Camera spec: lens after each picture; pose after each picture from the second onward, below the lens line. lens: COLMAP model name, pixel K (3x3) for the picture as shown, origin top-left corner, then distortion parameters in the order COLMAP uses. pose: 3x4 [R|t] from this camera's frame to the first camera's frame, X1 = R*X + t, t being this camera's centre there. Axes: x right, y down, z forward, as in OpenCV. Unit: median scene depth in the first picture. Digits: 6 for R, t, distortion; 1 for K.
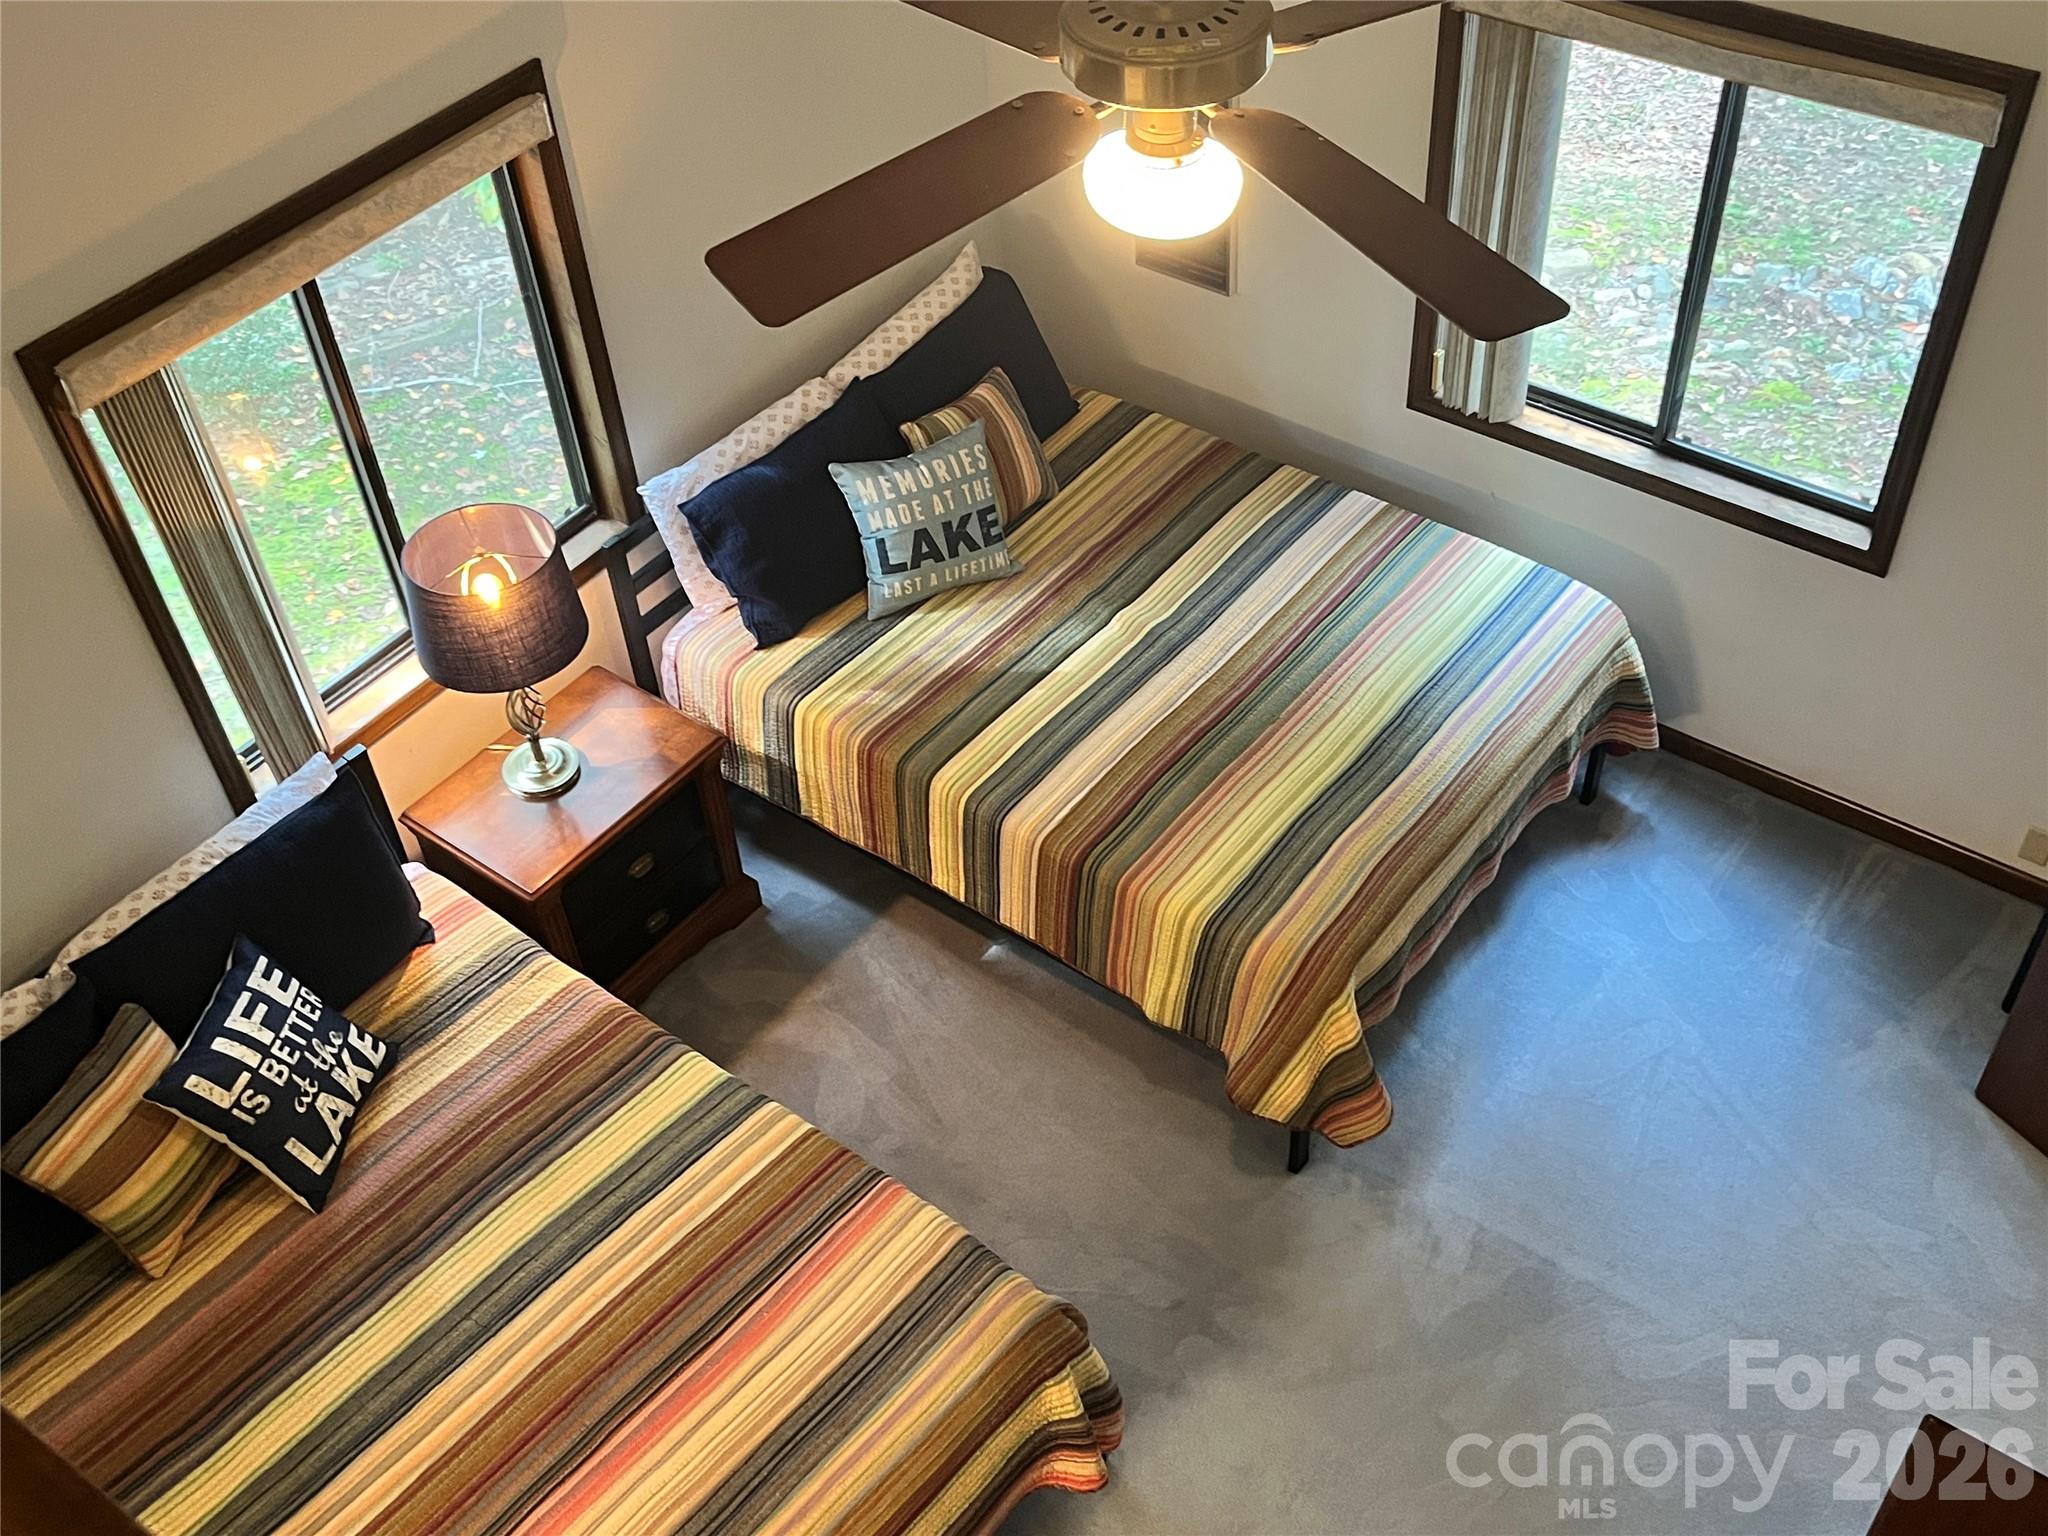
lens RADIAL K [[2068.4, 0, 1024.0], [0, 2068.4, 768.0], [0, 0, 1]] dist [0.277611, -0.813999]
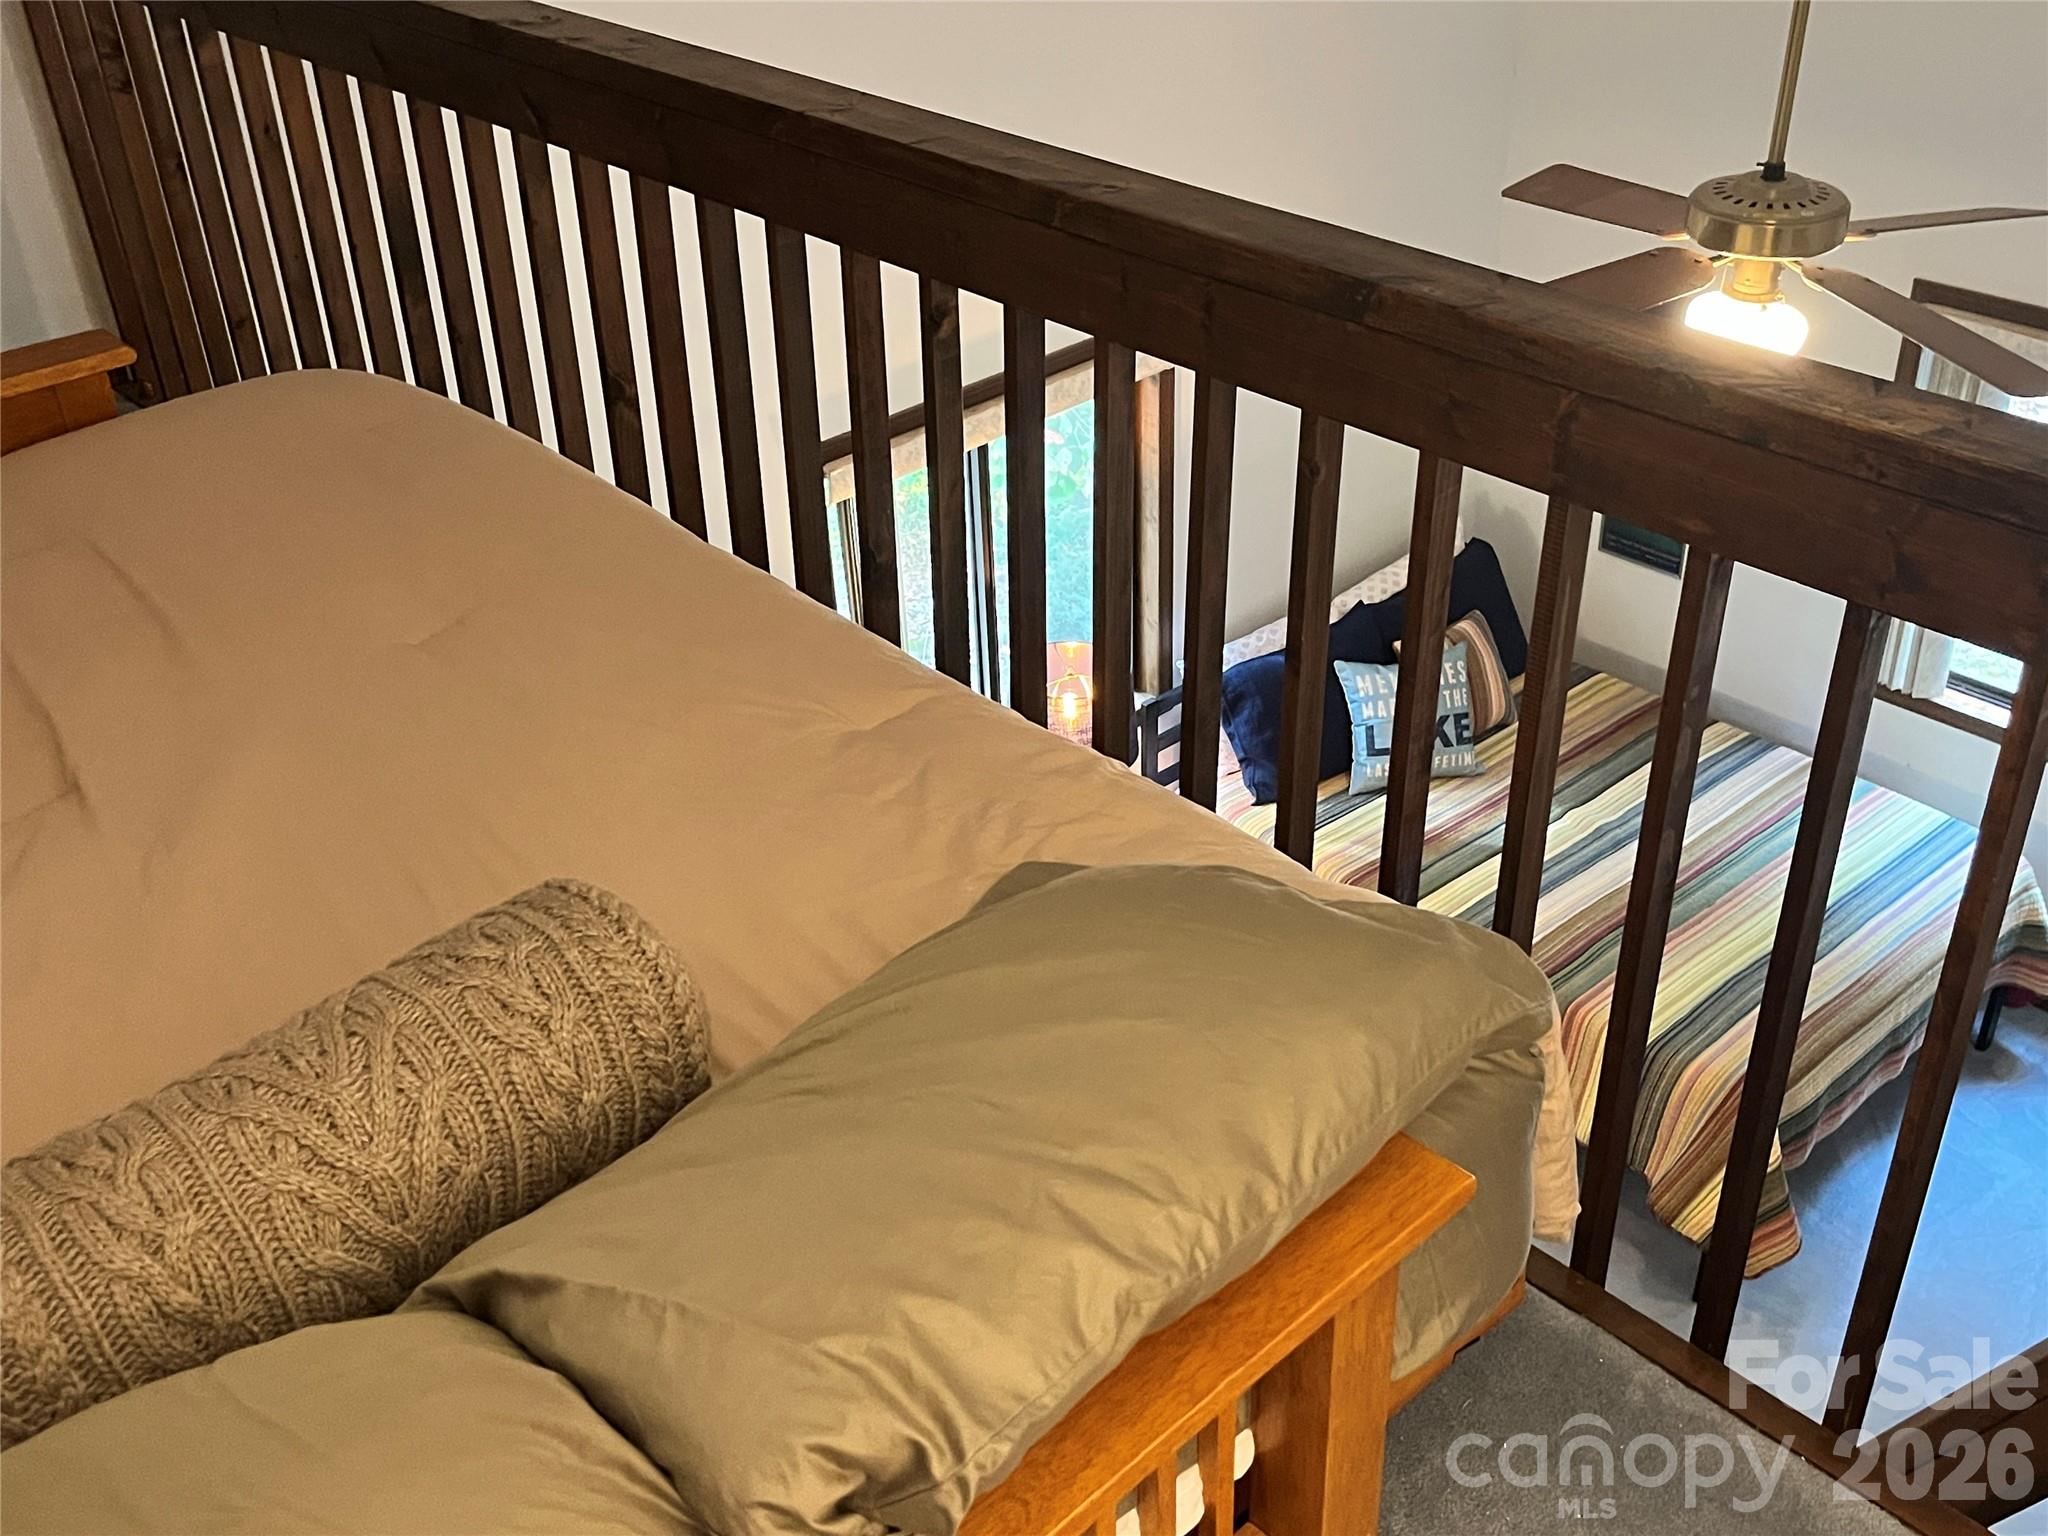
lens RADIAL K [[2068.7, 0, 1024.0], [0, 2068.7, 768.0], [0, 0, 1]] dist [0.038995, 0.015820]
pose [[0.981665, 0.115388, -0.151720, -0.081207], [-0.144468, 0.969640, -0.197300, 0.174975], [0.124348, 0.215602, 0.968532, -0.163303]]
